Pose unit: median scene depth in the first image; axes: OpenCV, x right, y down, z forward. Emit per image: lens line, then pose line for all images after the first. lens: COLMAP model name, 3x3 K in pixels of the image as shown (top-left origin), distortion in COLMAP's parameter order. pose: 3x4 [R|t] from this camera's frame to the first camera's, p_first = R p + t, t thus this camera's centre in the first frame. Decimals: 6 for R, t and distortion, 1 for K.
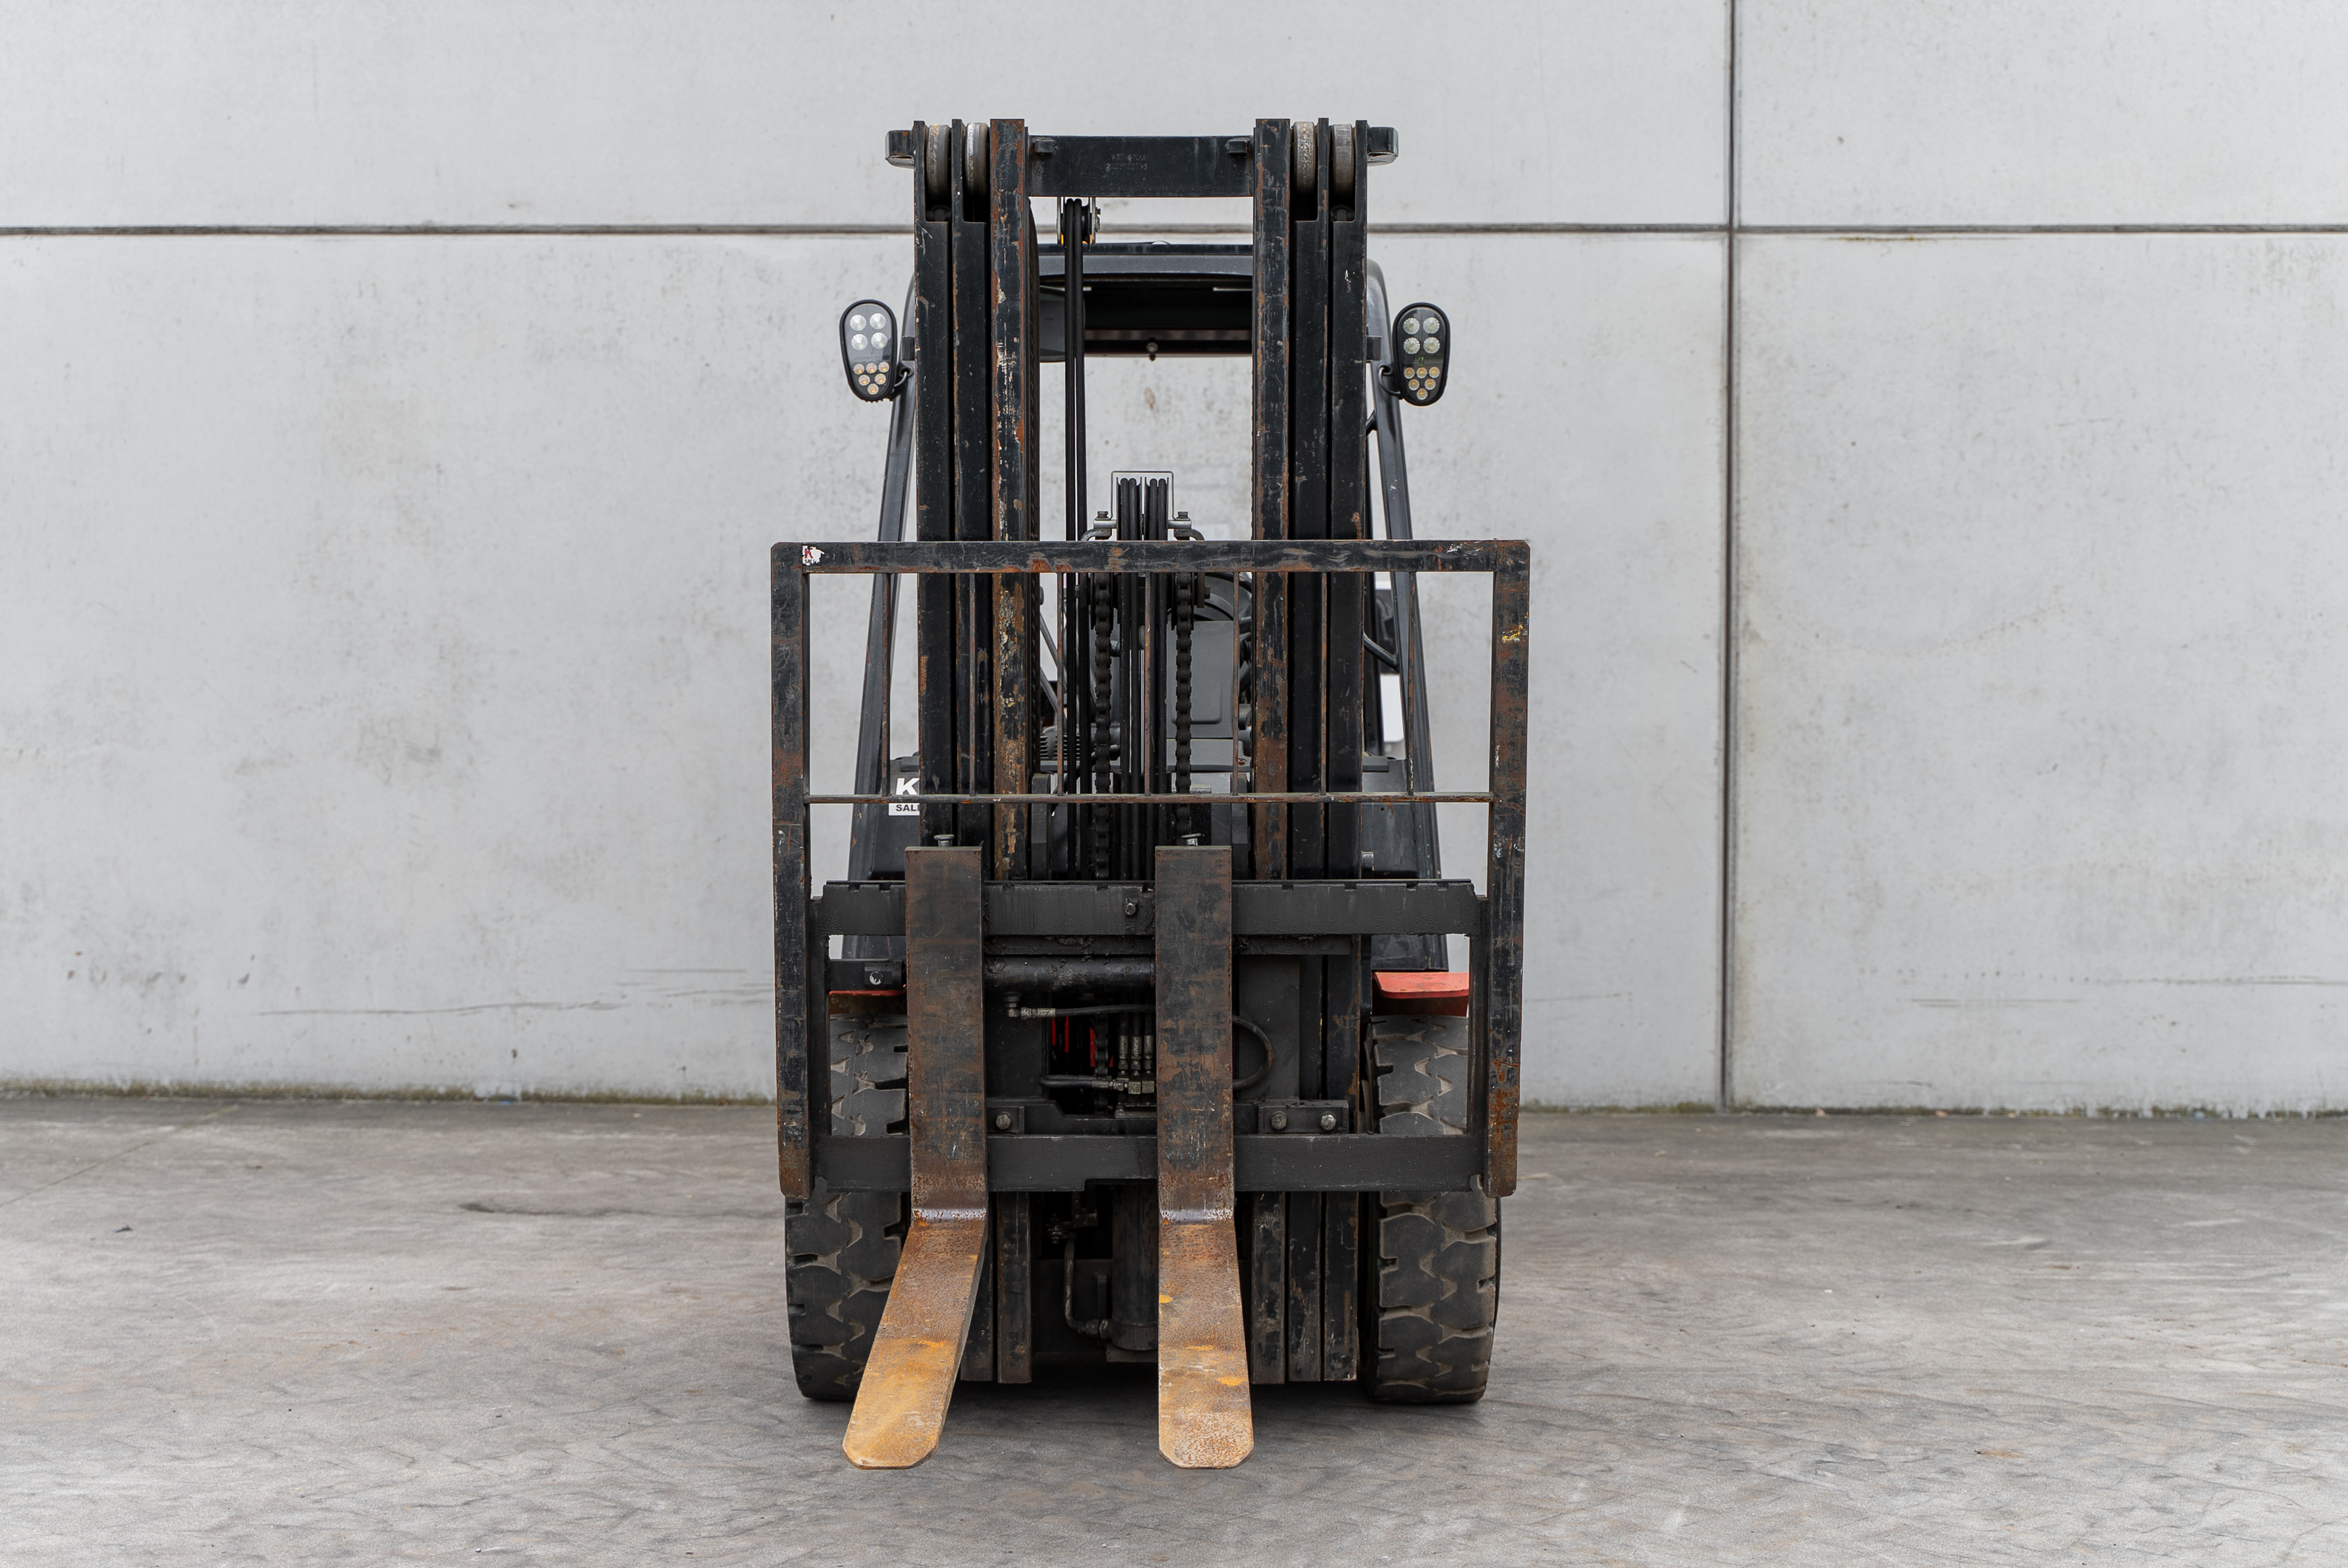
lens RADIAL K [[2968.6, 0, 1131.6], [0, 2968.6, 805.8], [0, 0, 1]] dist [-0.000247, 0.000000]
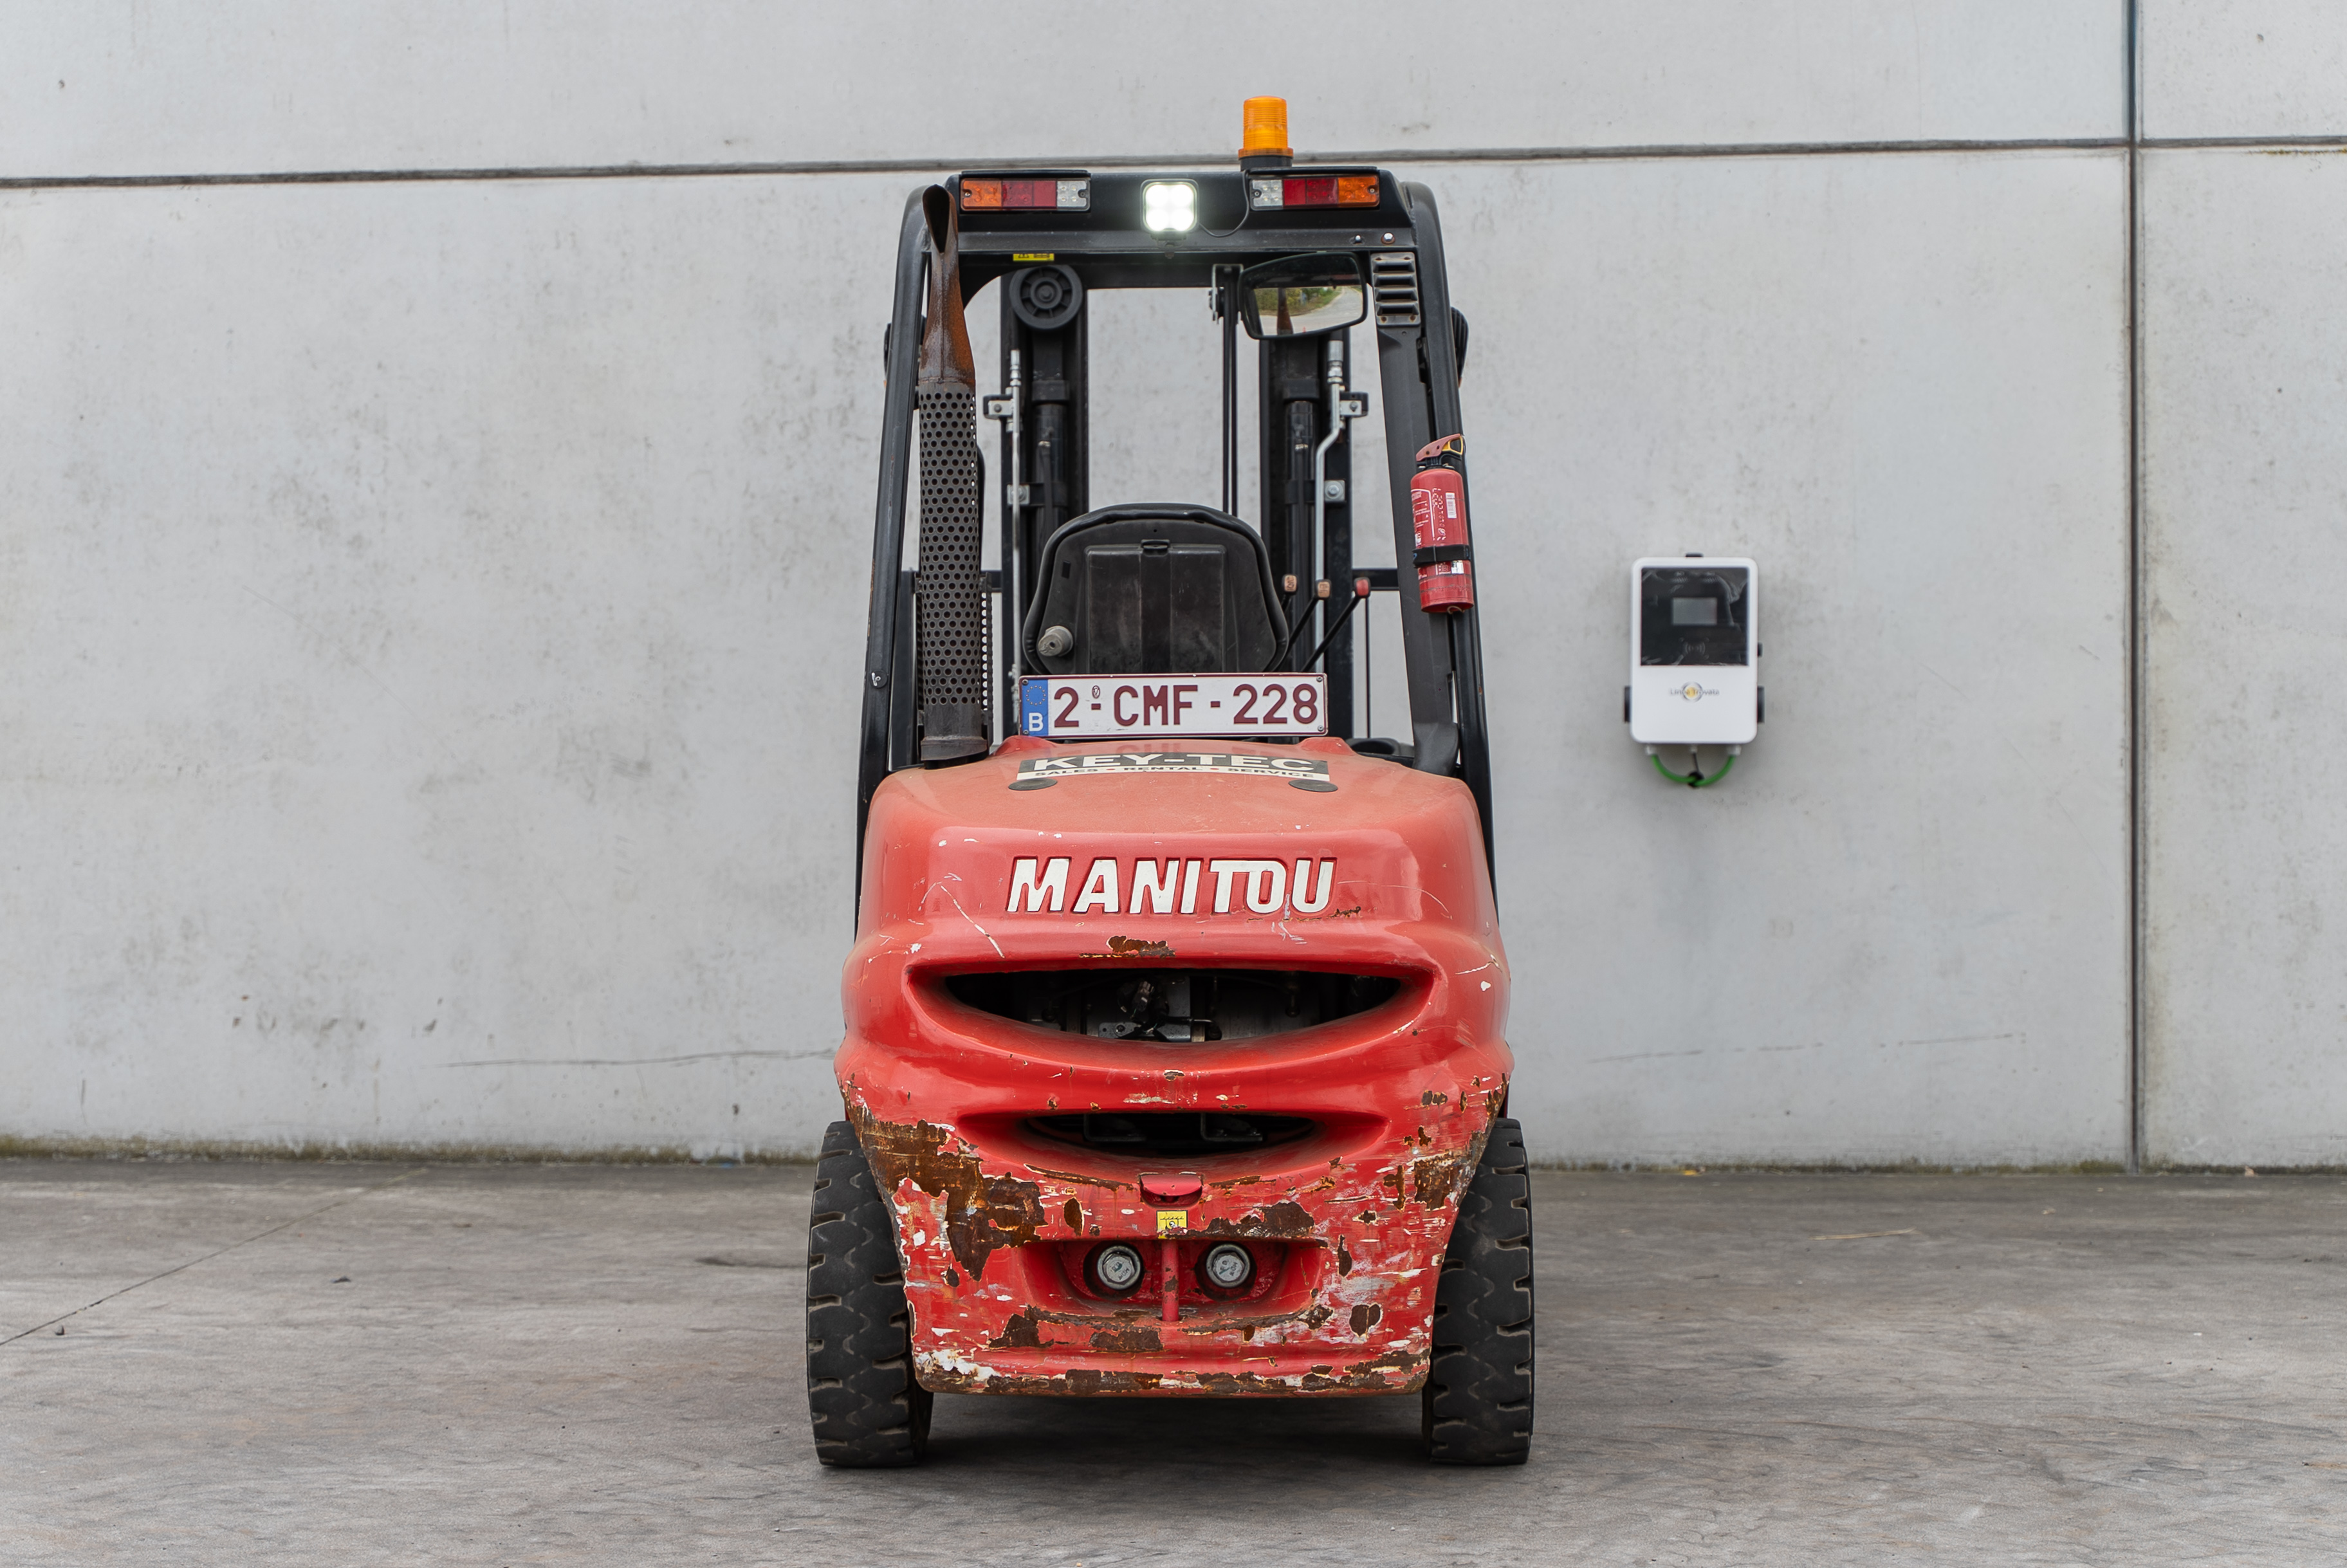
lens RADIAL K [[3984.8, 0, 1216.8], [0, 3984.8, 813.7], [0, 0, 1]] dist [0.002559, 0.000000]
pose [[0.997944, -0.008149, -0.063565, 0.008985], [0.007543, 0.999924, -0.009756, 0.009099], [0.063640, 0.009256, 0.997930, -0.167047]]
